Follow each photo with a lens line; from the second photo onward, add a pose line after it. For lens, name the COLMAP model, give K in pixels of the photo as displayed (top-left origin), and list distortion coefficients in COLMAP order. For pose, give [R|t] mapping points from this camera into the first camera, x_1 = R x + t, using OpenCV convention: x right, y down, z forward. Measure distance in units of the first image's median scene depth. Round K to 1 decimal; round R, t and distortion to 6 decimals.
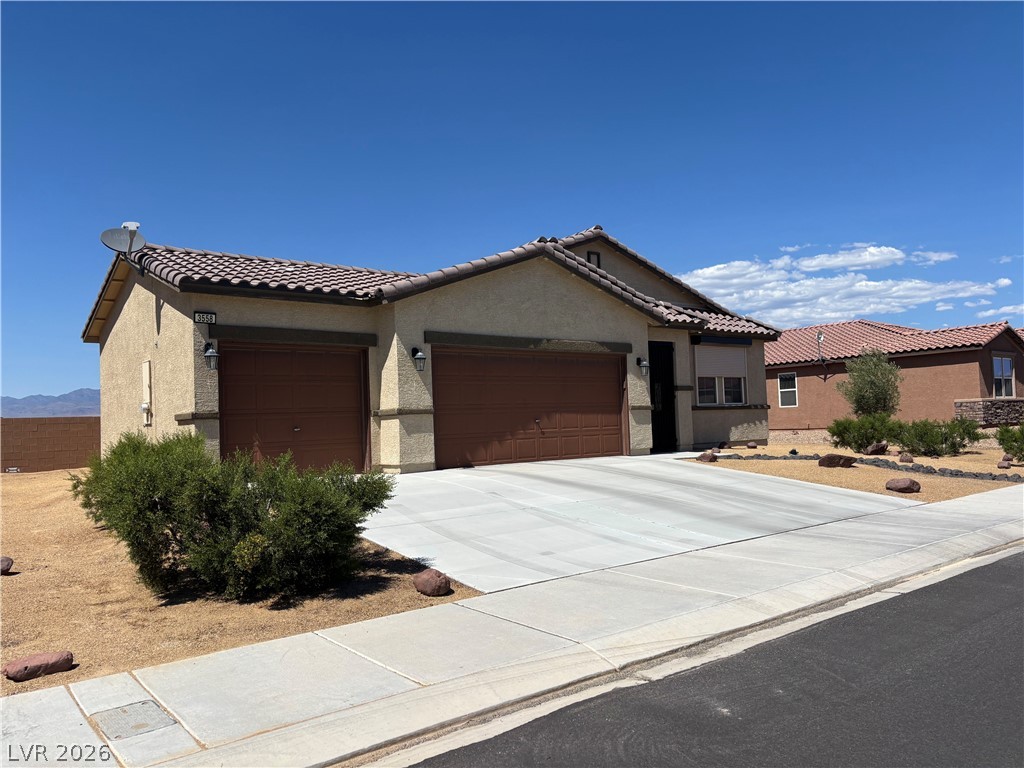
lens RADIAL K [[762.2, 0, 512.0], [0, 762.2, 384.0], [0, 0, 1]] dist [0.006604, -0.001652]
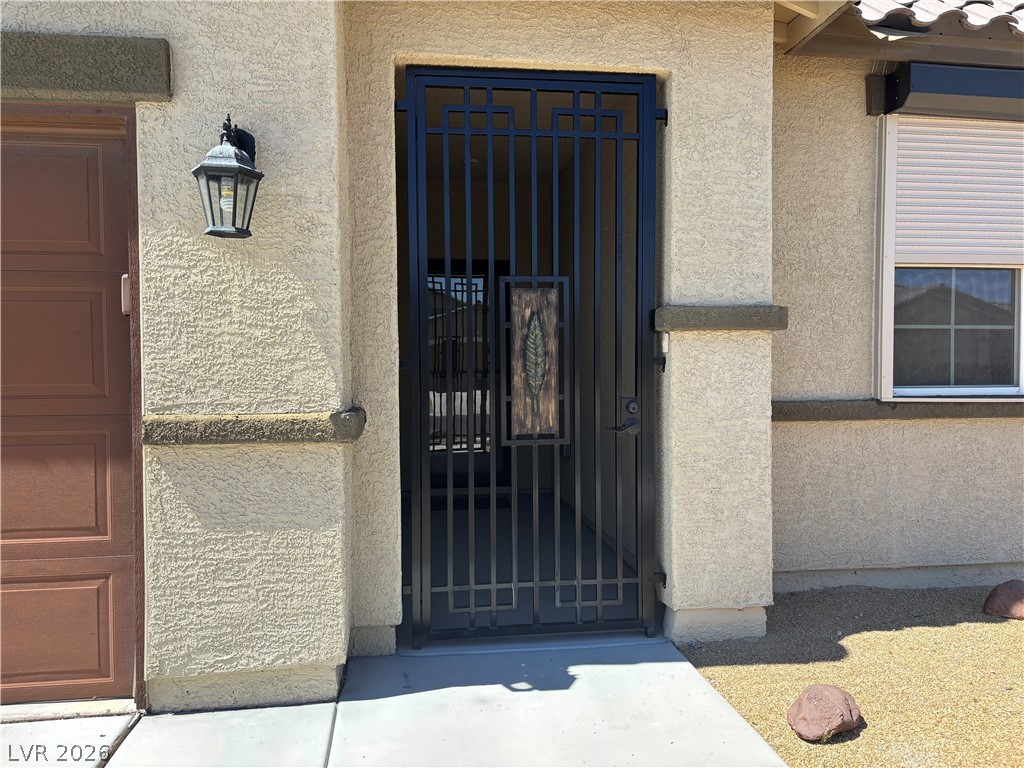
lens RADIAL K [[762.2, 0, 512.0], [0, 762.2, 384.0], [0, 0, 1]] dist [0.006604, -0.001652]
pose [[0.867802, 0.047236, -0.494660, 0.304929], [-0.002162, 0.995821, 0.091299, 0.005478], [0.496905, -0.078160, 0.864278, 0.894645]]
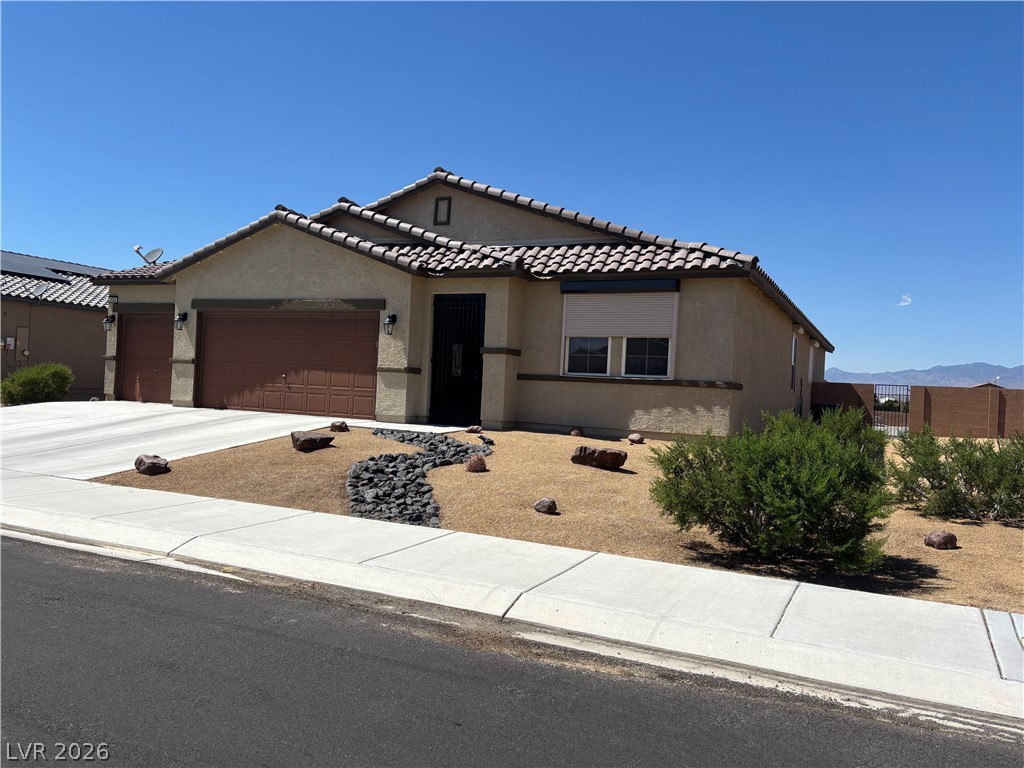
lens RADIAL K [[762.2, 0, 512.0], [0, 762.2, 384.0], [0, 0, 1]] dist [0.006604, -0.001652]
pose [[0.452496, 0.050108, -0.890357, 1.044448], [-0.016230, 0.998717, 0.047958, 0.002224], [0.891619, -0.007250, 0.452729, 0.726478]]
